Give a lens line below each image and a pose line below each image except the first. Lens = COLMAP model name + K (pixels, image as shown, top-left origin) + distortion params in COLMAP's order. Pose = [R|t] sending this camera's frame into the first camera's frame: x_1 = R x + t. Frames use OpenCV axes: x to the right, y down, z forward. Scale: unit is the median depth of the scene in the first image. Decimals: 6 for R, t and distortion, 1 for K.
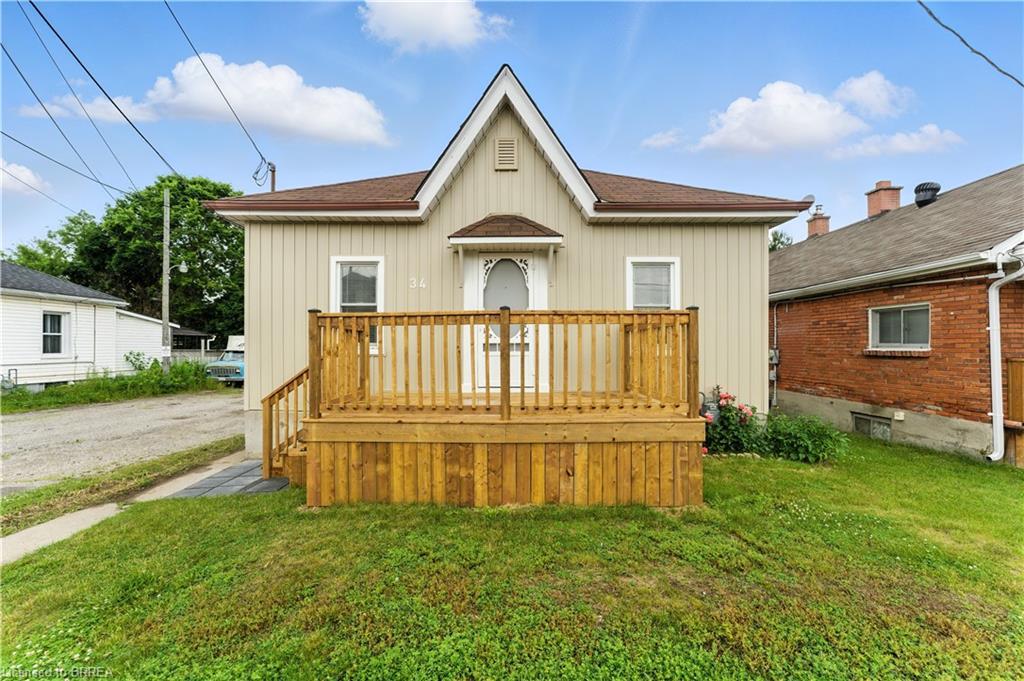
lens RADIAL K [[416.0, 0, 510.6], [0, 416.0, 342.3], [0, 0, 1]] dist [-0.005839, 0.000444]
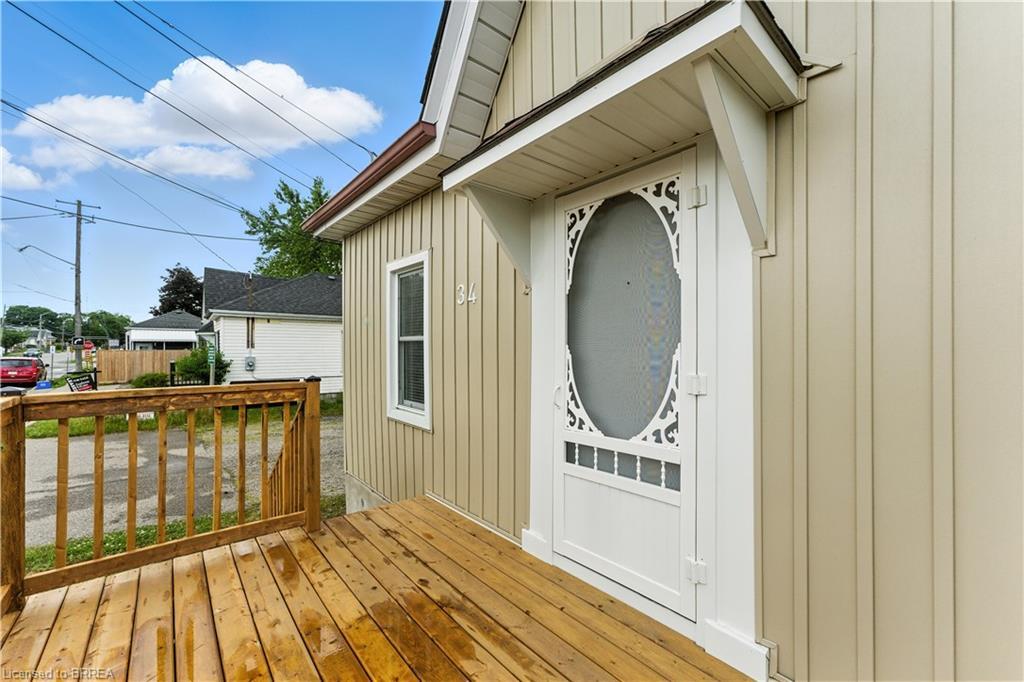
lens RADIAL K [[416.0, 0, 515.9], [0, 416.0, 343.2], [0, 0, 1]] dist [-0.005839, 0.000444]
pose [[0.663869, -0.000430, -0.747849, 0.180511], [0.002939, 0.999994, 0.002034, -0.085709], [0.747843, -0.003548, 0.663866, 0.723210]]
